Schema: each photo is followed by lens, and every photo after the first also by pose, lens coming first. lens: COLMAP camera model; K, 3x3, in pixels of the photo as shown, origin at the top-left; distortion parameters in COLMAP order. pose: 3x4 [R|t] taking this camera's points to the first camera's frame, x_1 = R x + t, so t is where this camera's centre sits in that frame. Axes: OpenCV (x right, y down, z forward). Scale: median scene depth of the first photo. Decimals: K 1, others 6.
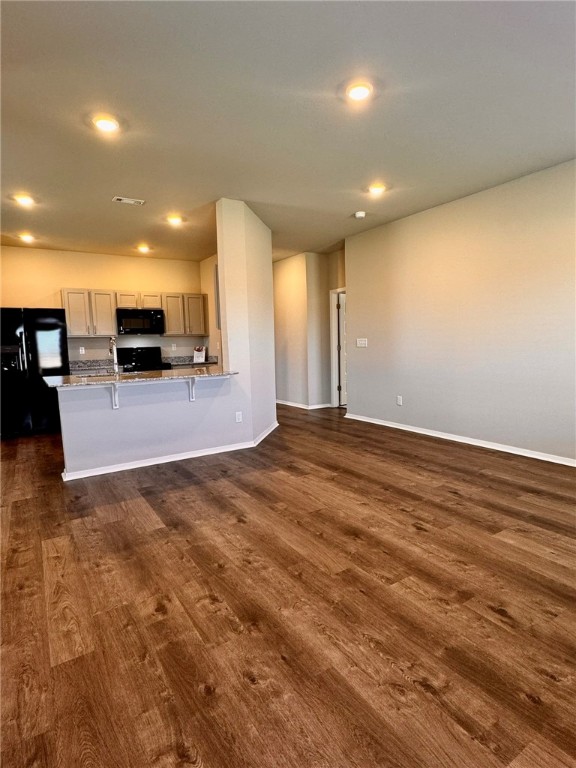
lens RADIAL K [[405.8, 0, 288.0], [0, 405.8, 384.0], [0, 0, 1]] dist [-0.005240, -0.002572]
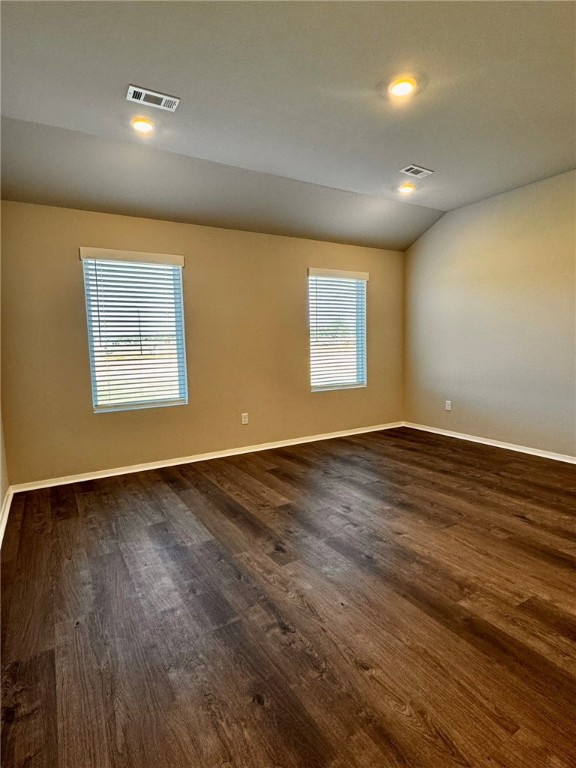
lens RADIAL K [[405.8, 0, 288.0], [0, 405.8, 384.0], [0, 0, 1]] dist [-0.005240, -0.002572]
pose [[-0.998410, 0.042937, 0.036525, 0.426324], [0.049410, 0.978476, 0.200359, -0.219286], [-0.027136, 0.201845, -0.979041, 2.016142]]
